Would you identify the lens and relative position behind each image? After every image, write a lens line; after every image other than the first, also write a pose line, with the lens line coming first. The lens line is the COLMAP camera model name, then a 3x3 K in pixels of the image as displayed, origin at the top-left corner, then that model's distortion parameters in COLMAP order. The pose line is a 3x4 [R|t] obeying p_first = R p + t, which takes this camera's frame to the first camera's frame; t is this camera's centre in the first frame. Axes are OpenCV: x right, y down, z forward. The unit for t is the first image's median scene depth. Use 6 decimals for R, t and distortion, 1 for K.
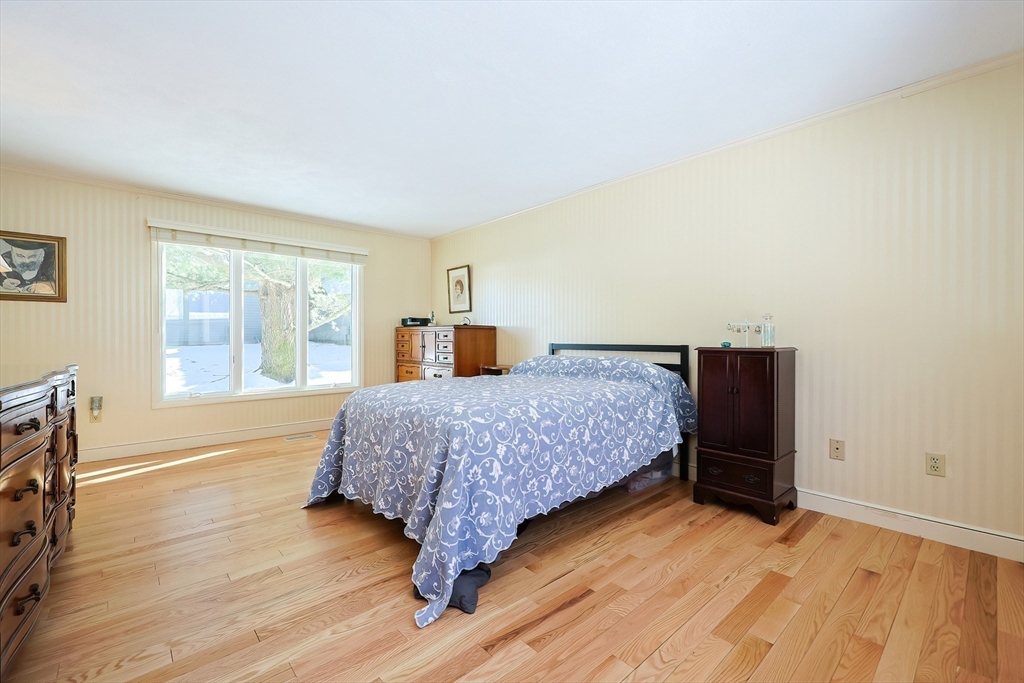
lens RADIAL K [[444.7, 0, 521.2], [0, 444.7, 333.3], [0, 0, 1]] dist [-0.002810, 0.000719]
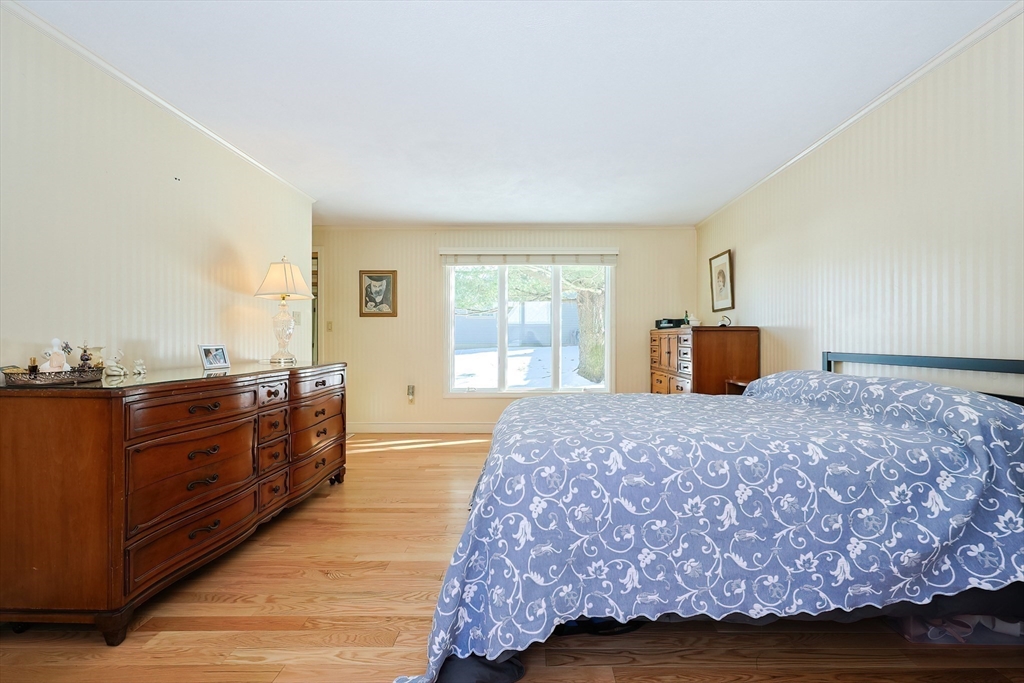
lens RADIAL K [[444.7, 0, 521.2], [0, 444.7, 333.3], [0, 0, 1]] dist [-0.002810, 0.000719]
pose [[0.724509, -0.010272, -0.689189, 0.325193], [0.008253, 0.999947, -0.006227, -0.007168], [0.689216, -0.001176, 0.724555, 0.353278]]
